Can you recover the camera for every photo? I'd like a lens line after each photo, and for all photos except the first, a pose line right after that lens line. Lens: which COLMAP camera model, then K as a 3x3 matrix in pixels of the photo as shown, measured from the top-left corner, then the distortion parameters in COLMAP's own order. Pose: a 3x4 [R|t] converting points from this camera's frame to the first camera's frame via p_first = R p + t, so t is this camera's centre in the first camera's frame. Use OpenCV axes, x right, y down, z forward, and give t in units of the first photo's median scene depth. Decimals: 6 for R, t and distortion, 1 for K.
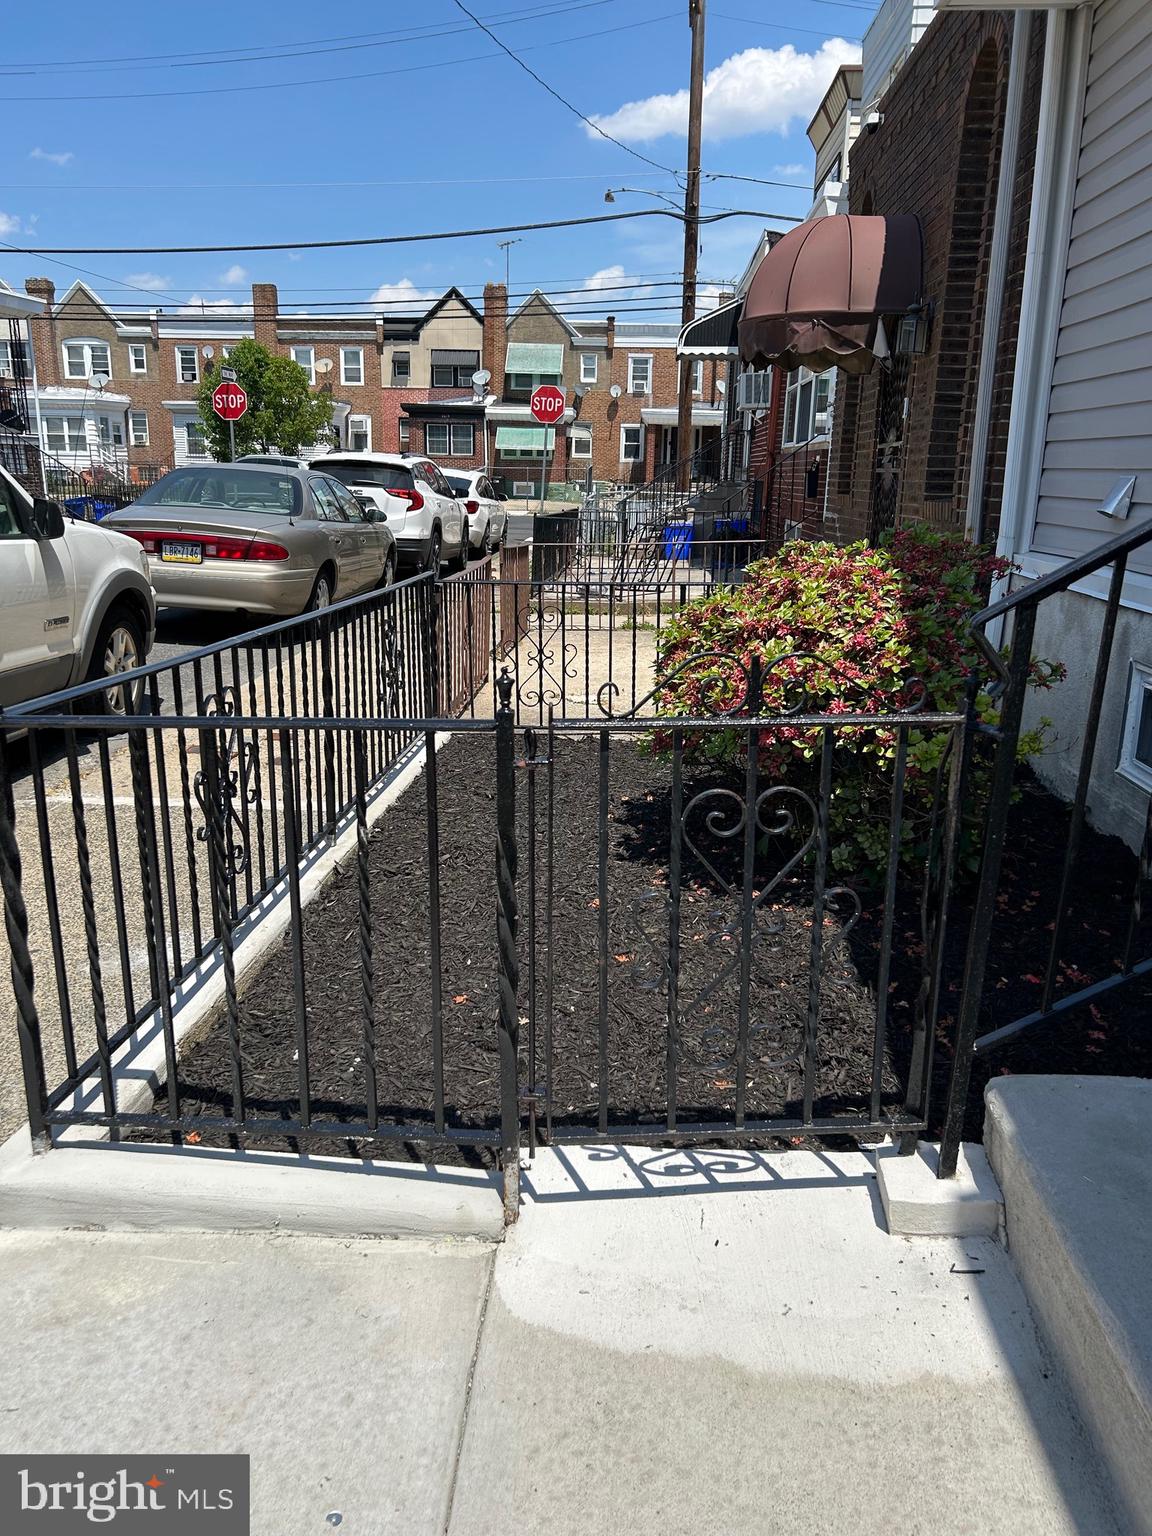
lens RADIAL K [[1171.4, 0, 576.0], [0, 1171.4, 768.0], [0, 0, 1]] dist [0.060961, -0.067389]
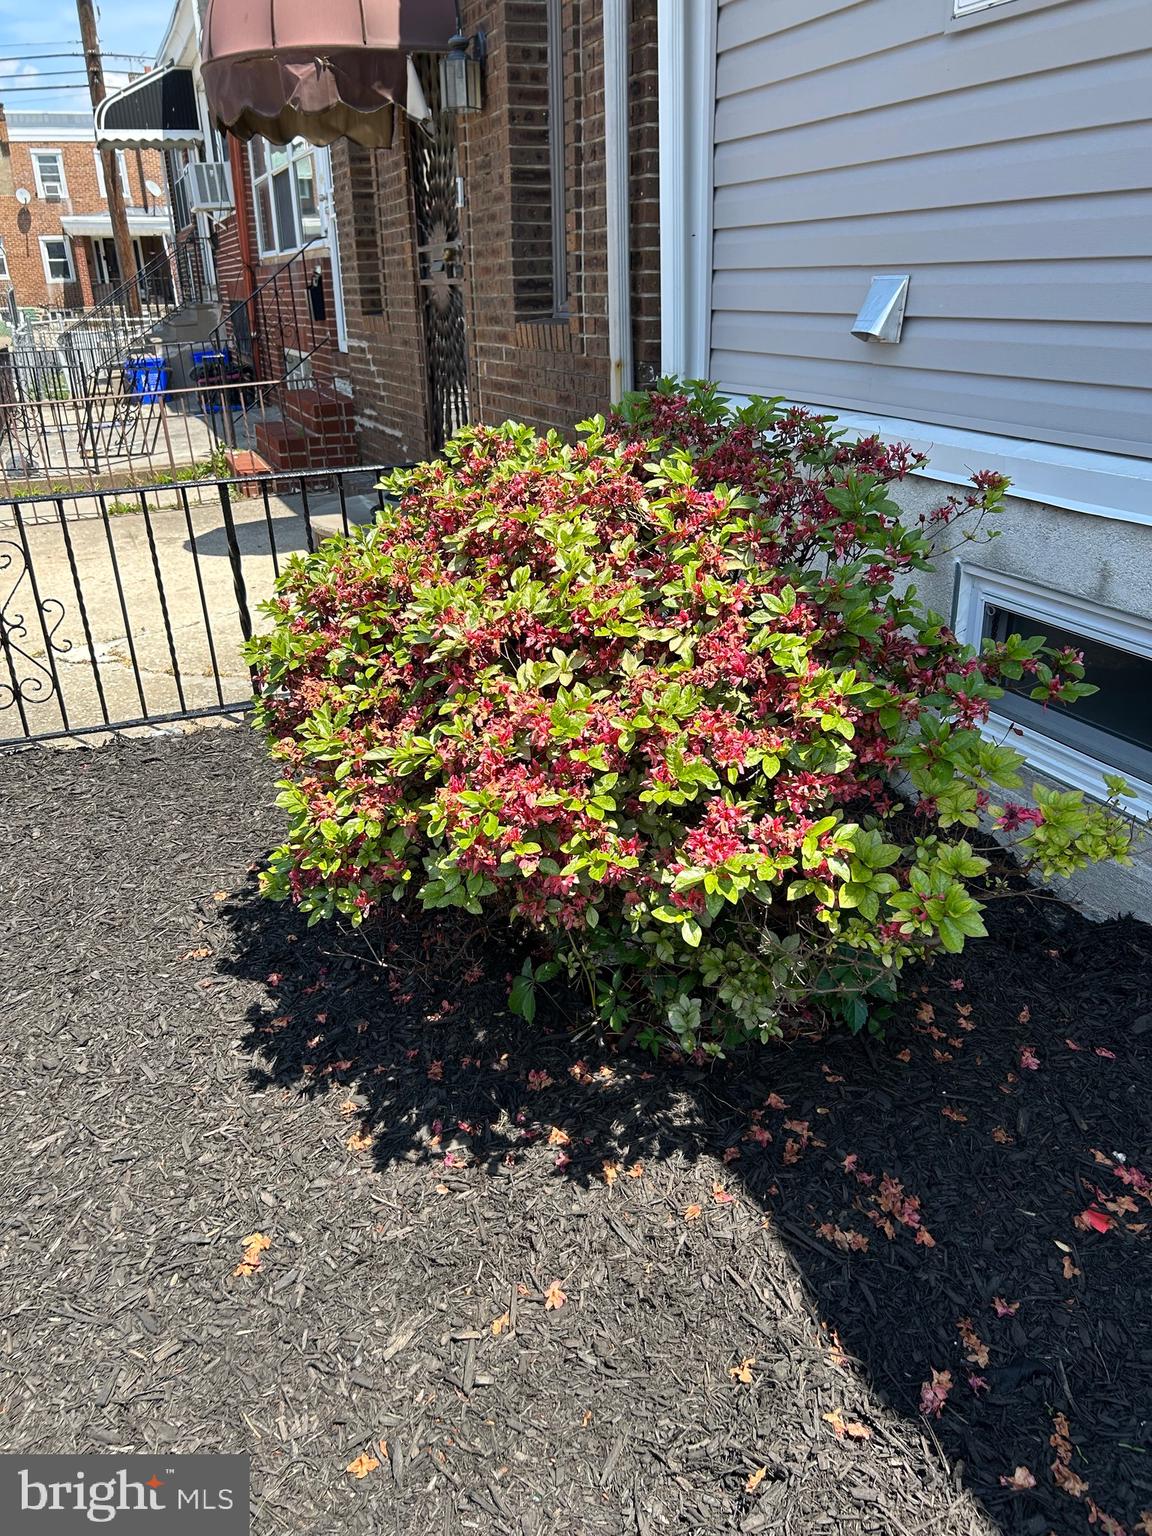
lens RADIAL K [[1171.4, 0, 576.0], [0, 1171.4, 768.0], [0, 0, 1]] dist [0.060961, -0.067389]
pose [[0.908753, -0.199022, 0.366822, 0.000523], [0.145310, 0.974858, 0.168931, -0.058921], [-0.391221, -0.100214, 0.914824, 0.222445]]
